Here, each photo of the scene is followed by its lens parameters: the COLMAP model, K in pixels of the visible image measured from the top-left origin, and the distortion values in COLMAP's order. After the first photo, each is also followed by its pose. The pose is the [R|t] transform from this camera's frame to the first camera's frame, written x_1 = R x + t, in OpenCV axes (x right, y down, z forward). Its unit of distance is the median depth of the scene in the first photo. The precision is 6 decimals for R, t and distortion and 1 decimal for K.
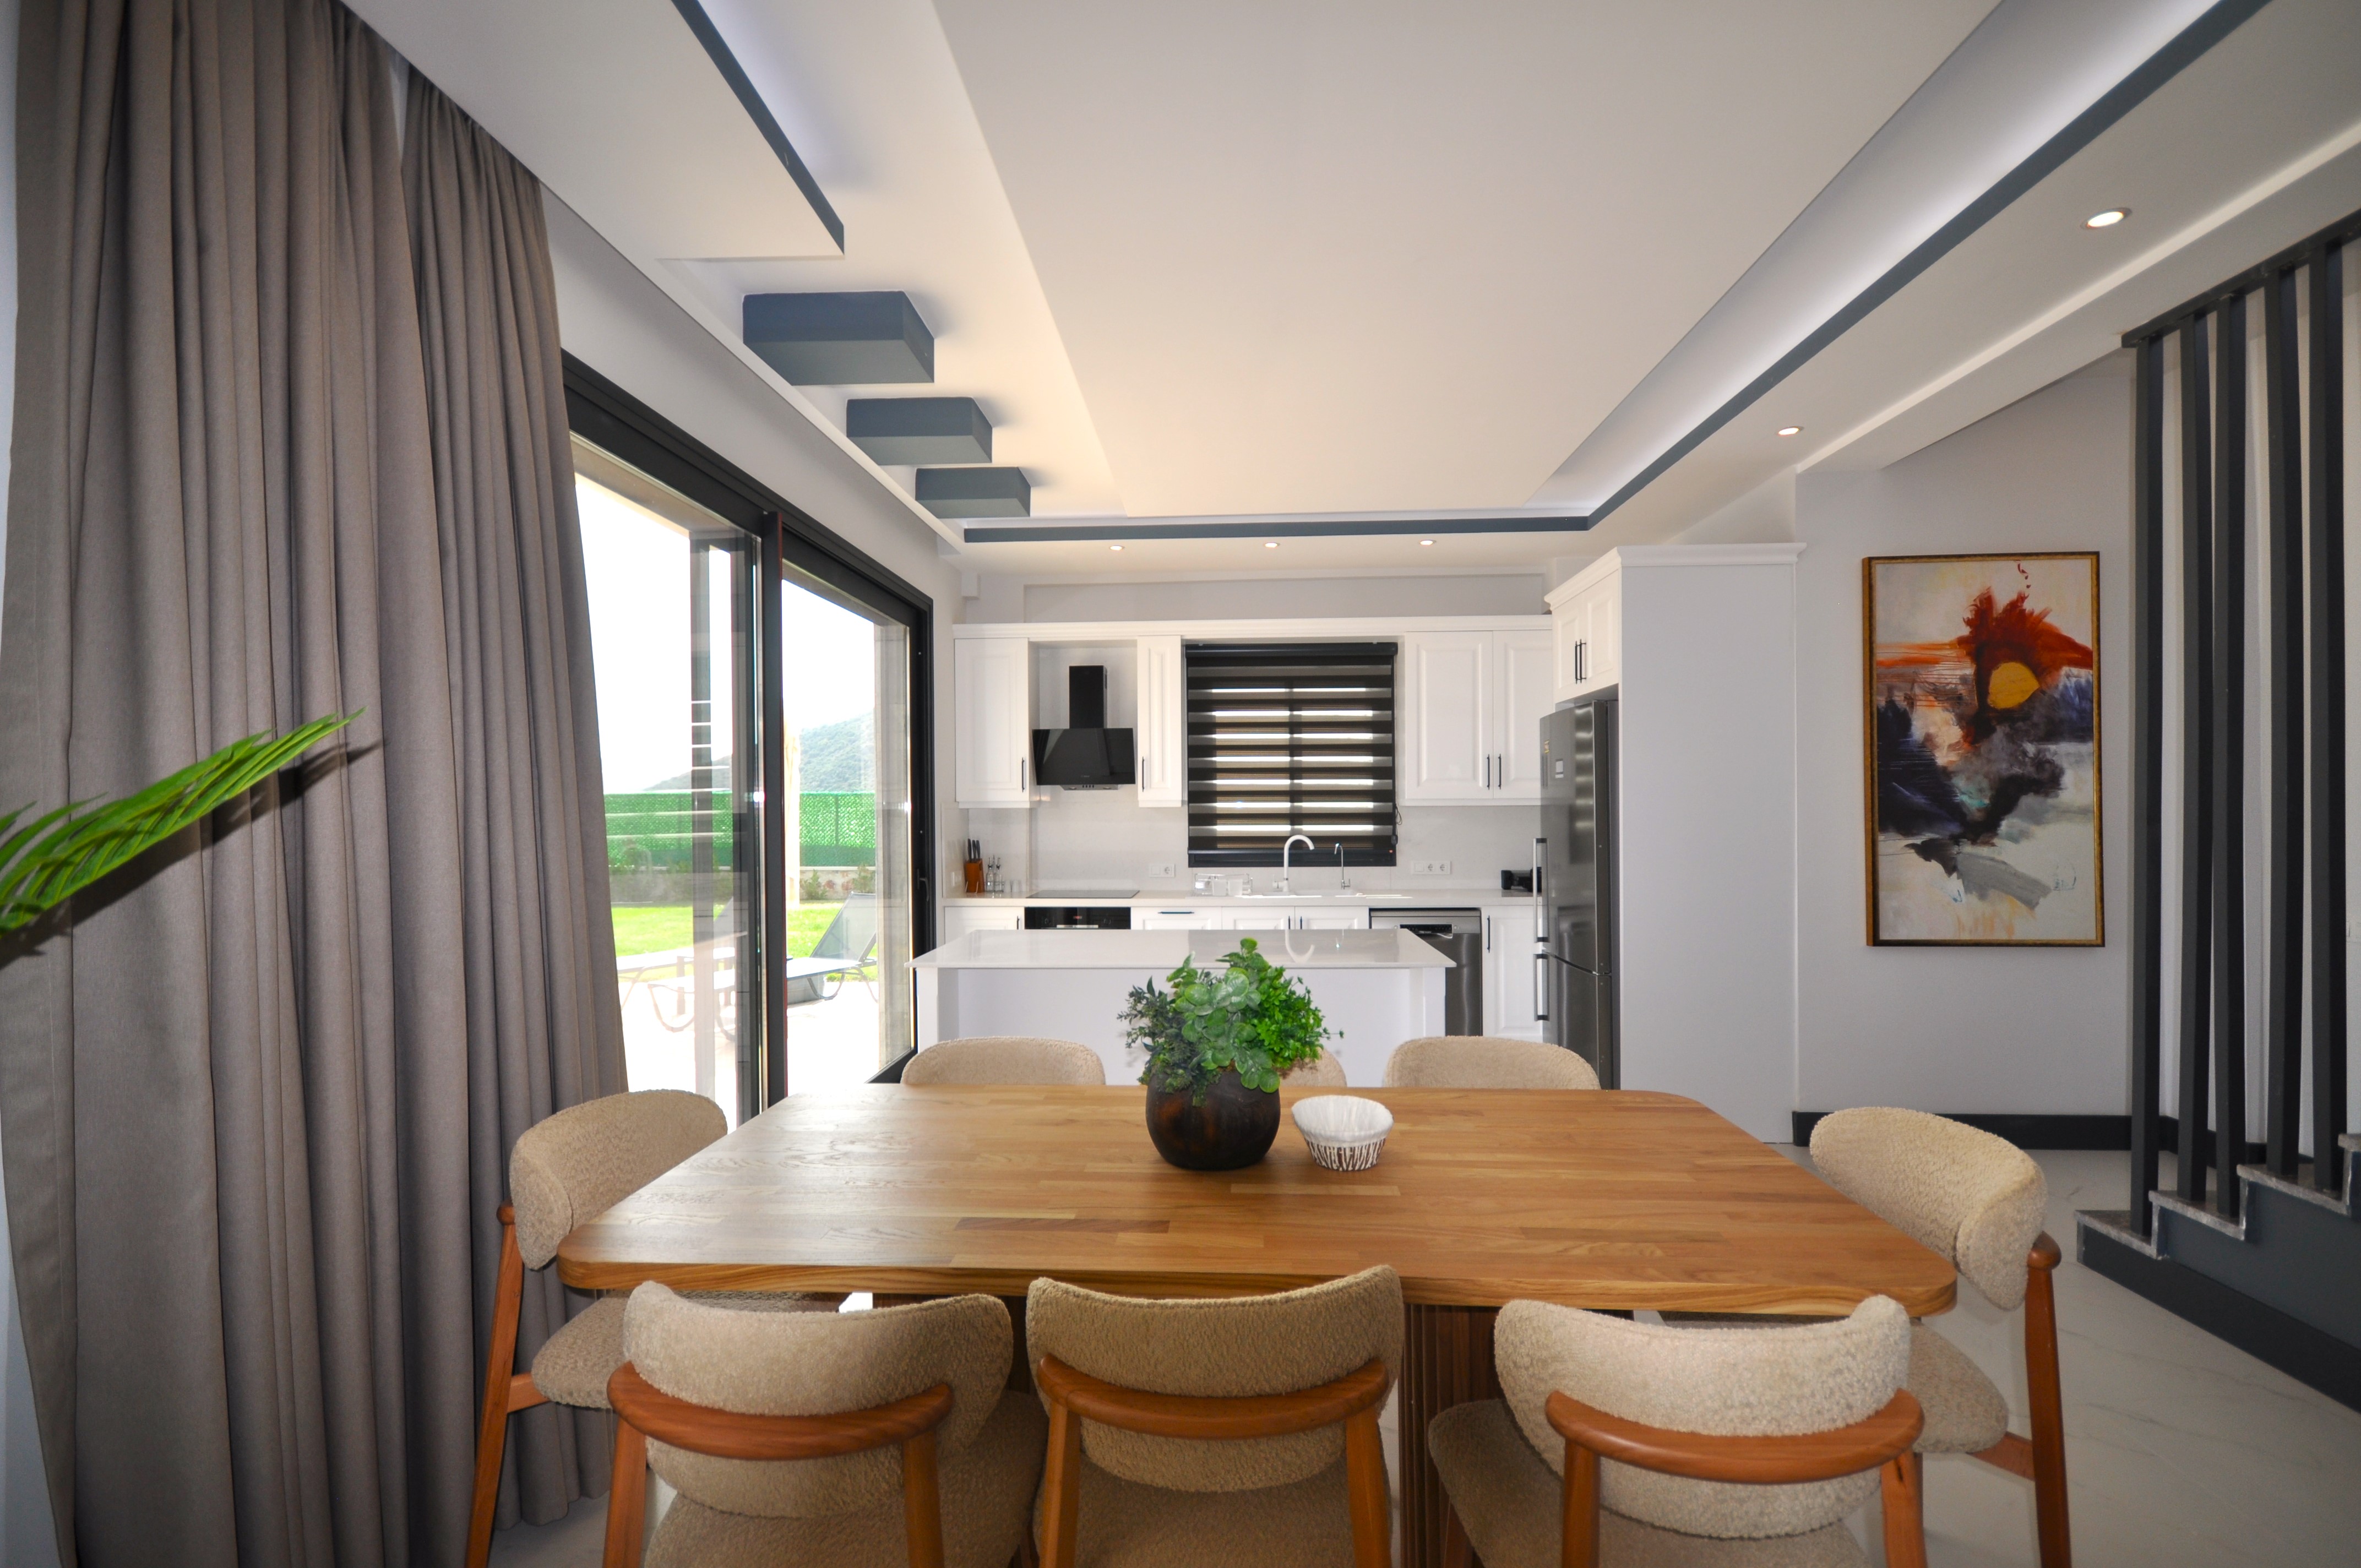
lens RADIAL K [[1039.3, 0, 1167.7], [0, 1039.3, 813.1], [0, 0, 1]] dist [-0.001595, -0.003449]
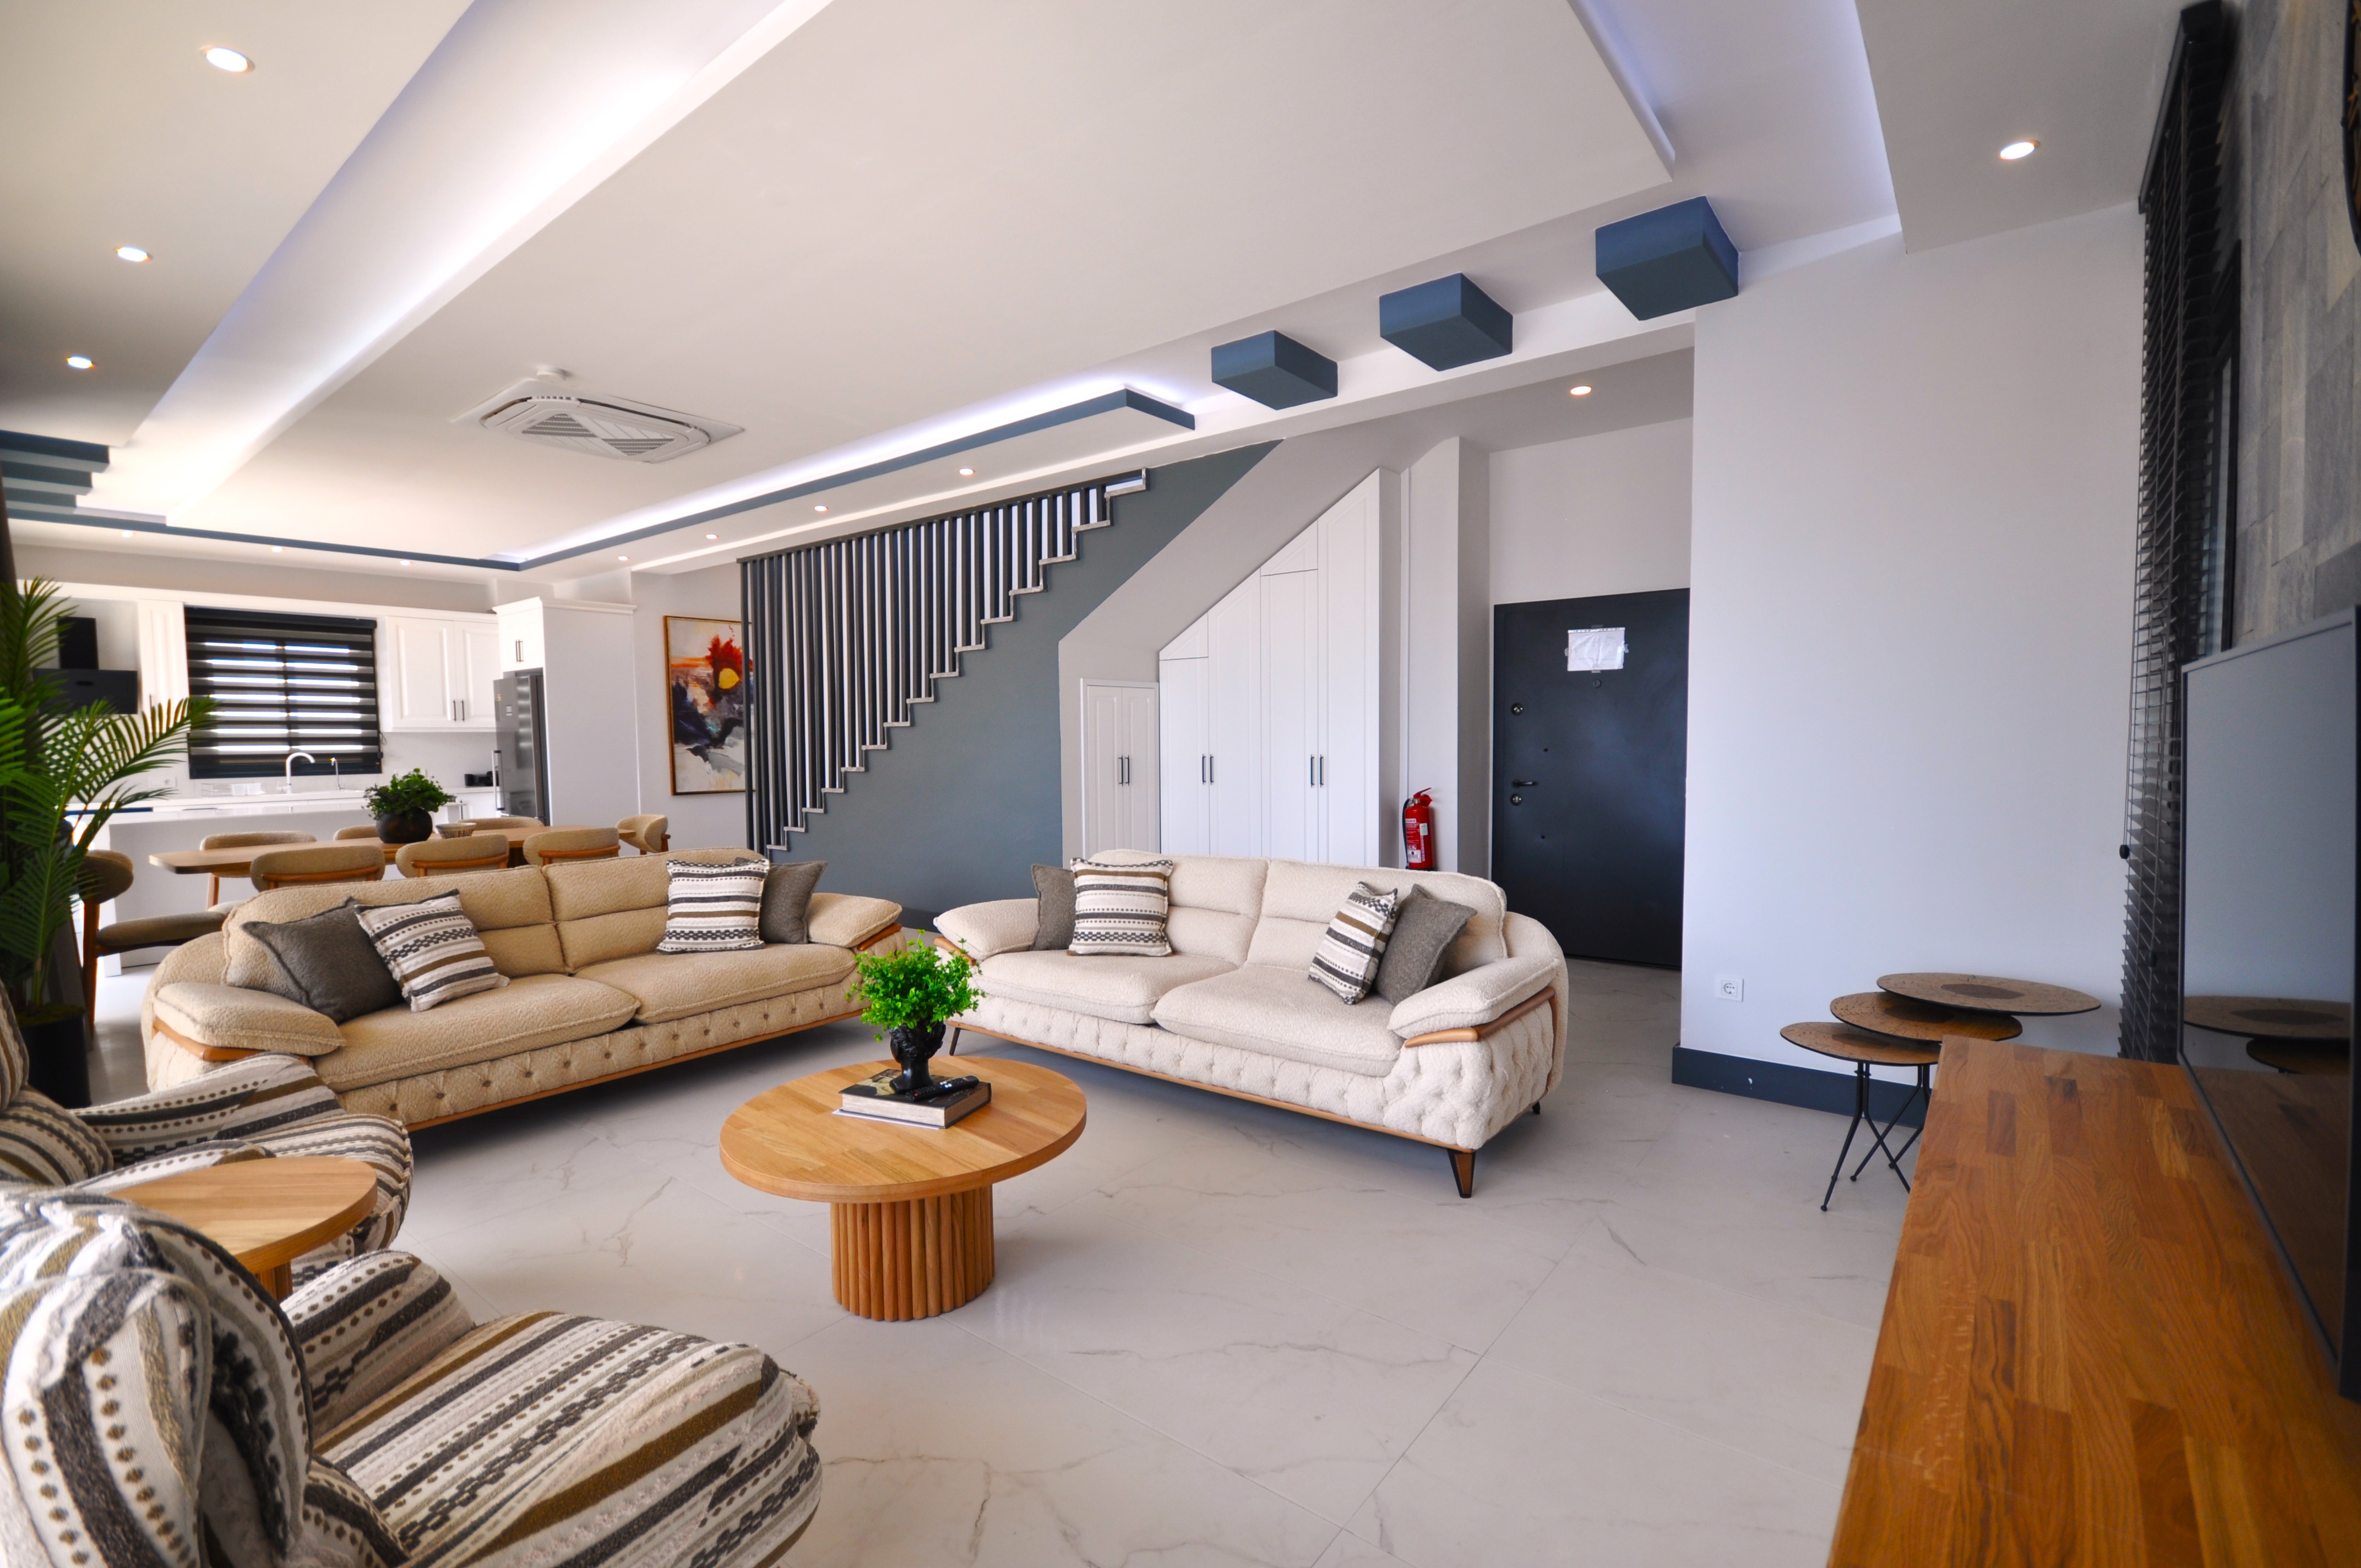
lens RADIAL K [[1039.3, 0, 1185.9], [0, 1039.3, 800.3], [0, 0, 1]] dist [-0.001595, -0.003449]
pose [[0.566419, -0.044614, 0.822909, -0.378505], [0.011281, 0.998860, 0.046388, 0.036772], [-0.824040, -0.016991, 0.566277, -0.839412]]
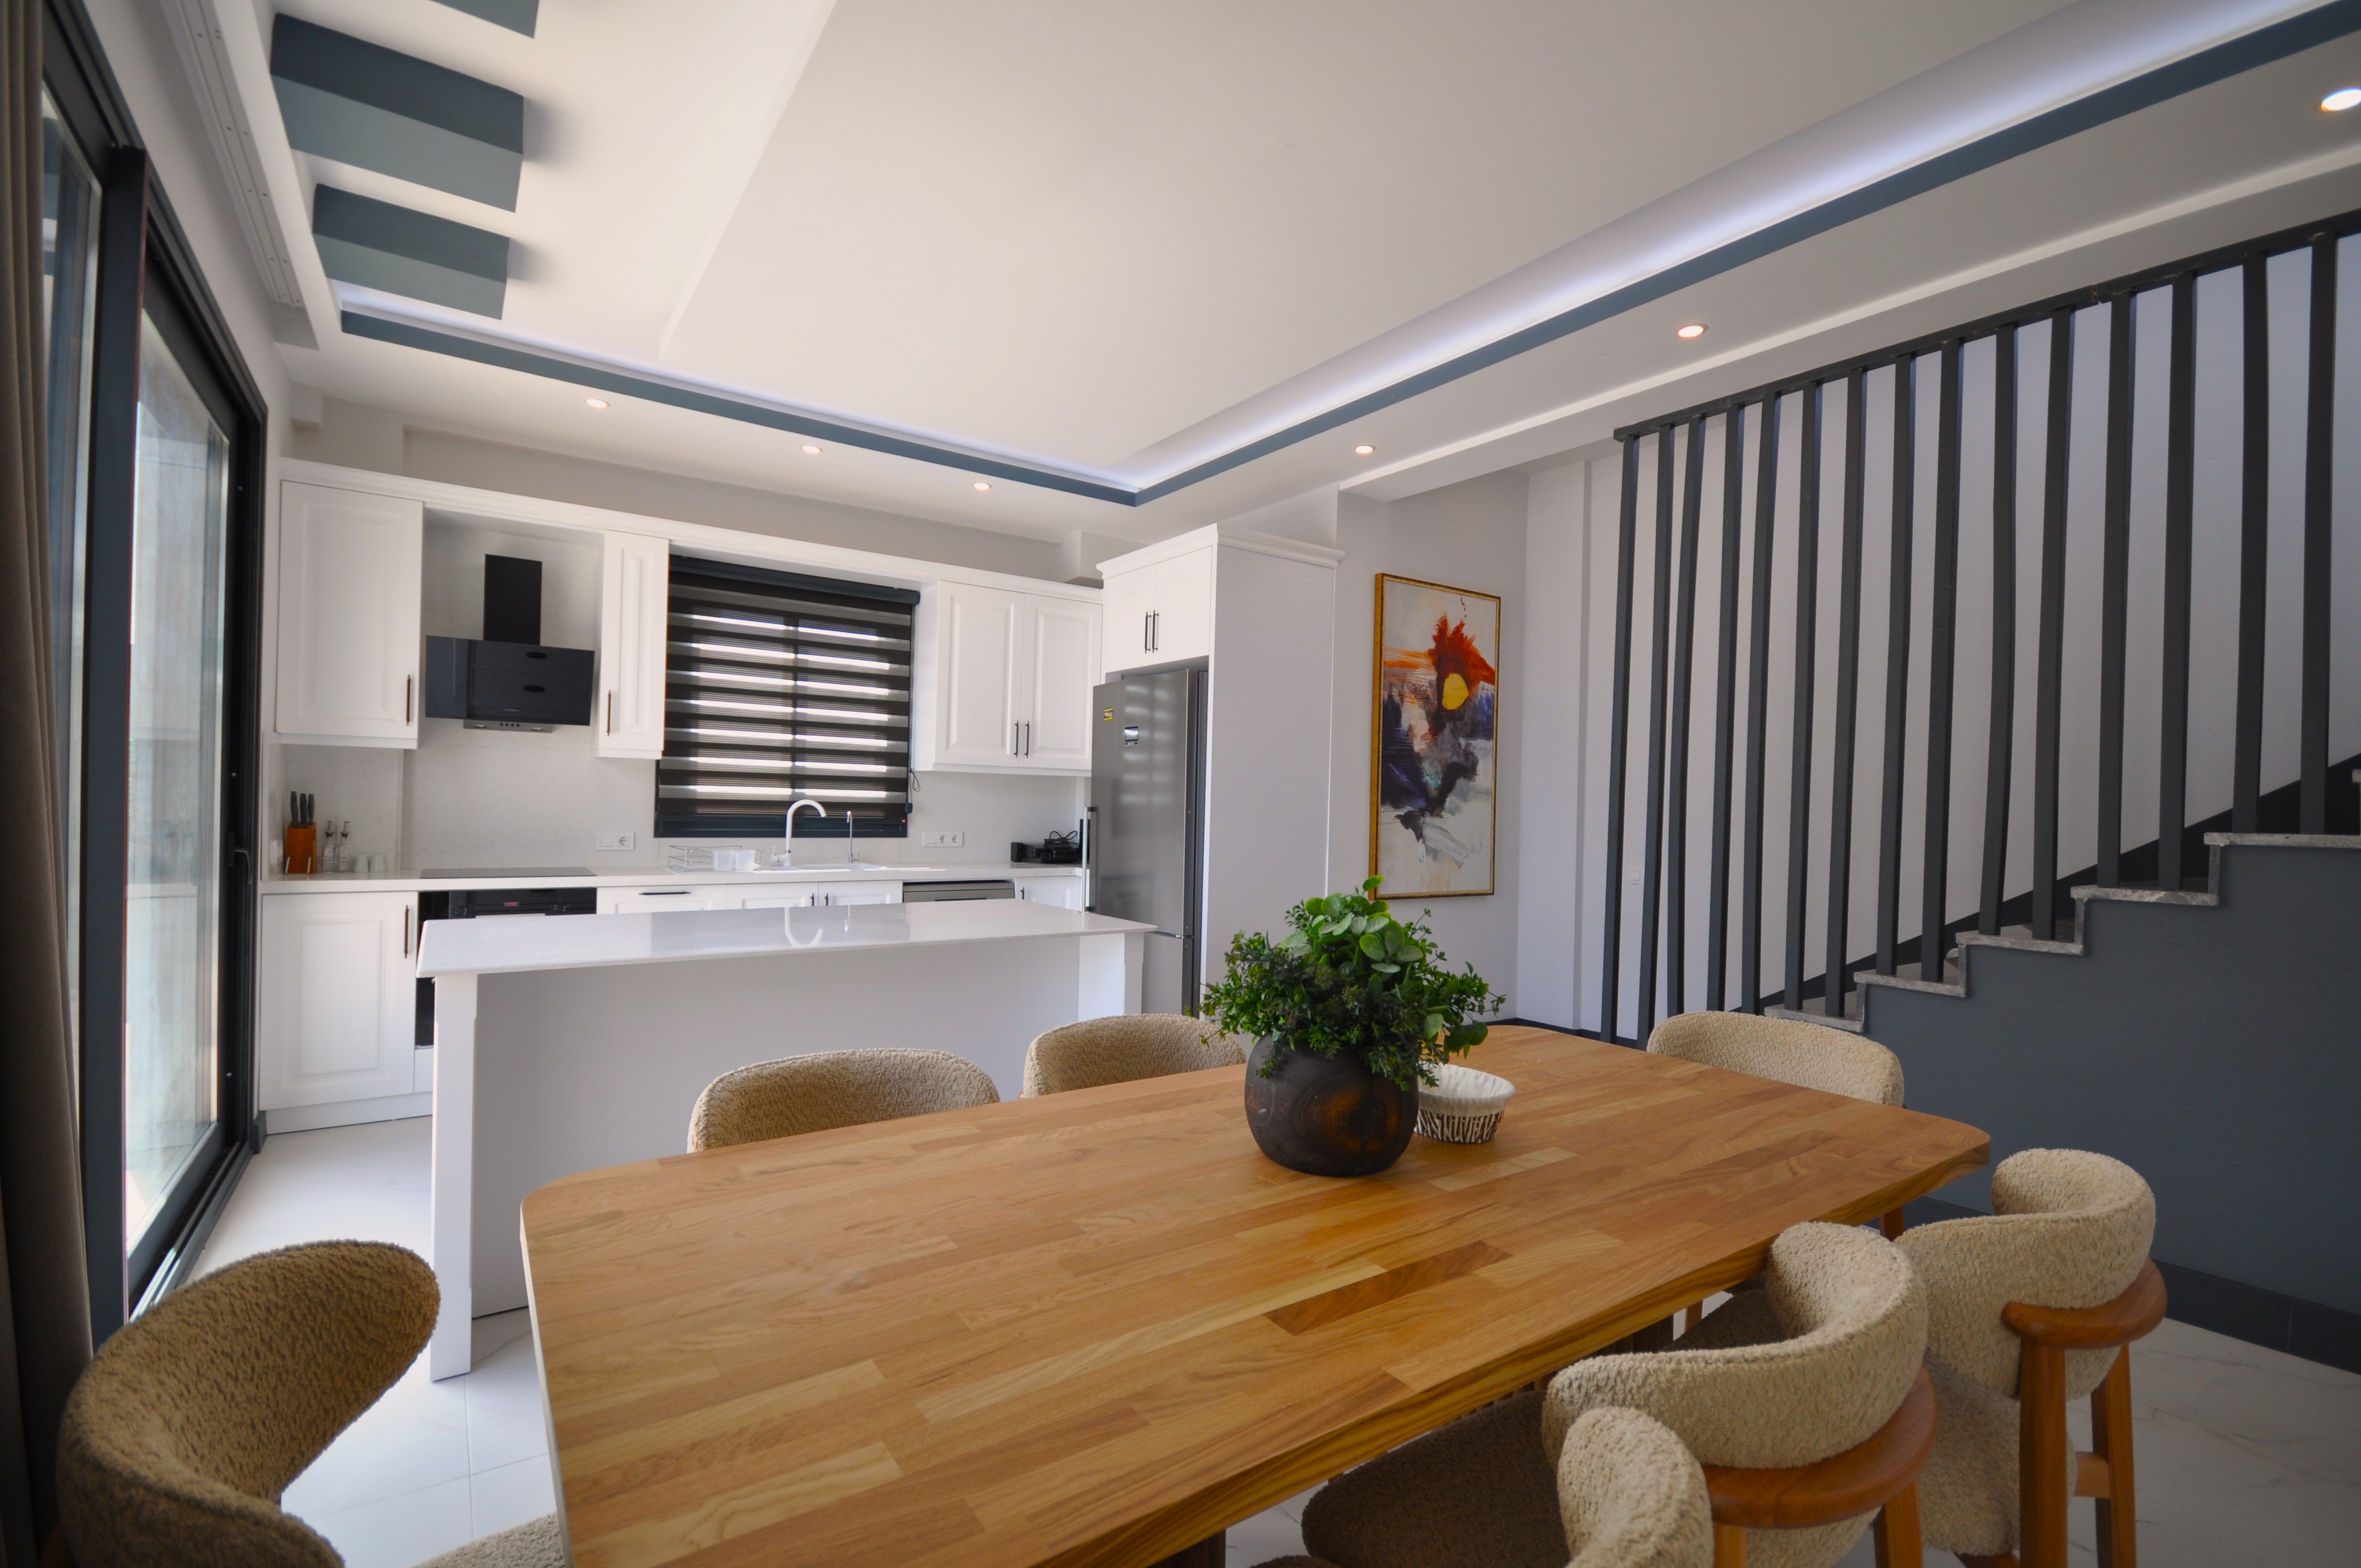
lens RADIAL K [[1039.3, 0, 1175.5], [0, 1039.3, 809.3], [0, 0, 1]] dist [-0.001595, -0.003449]
pose [[0.778490, 0.023958, 0.627200, -0.185613], [-0.027210, 0.999620, -0.004411, 0.026669], [-0.627067, -0.013632, 0.778846, 0.162889]]
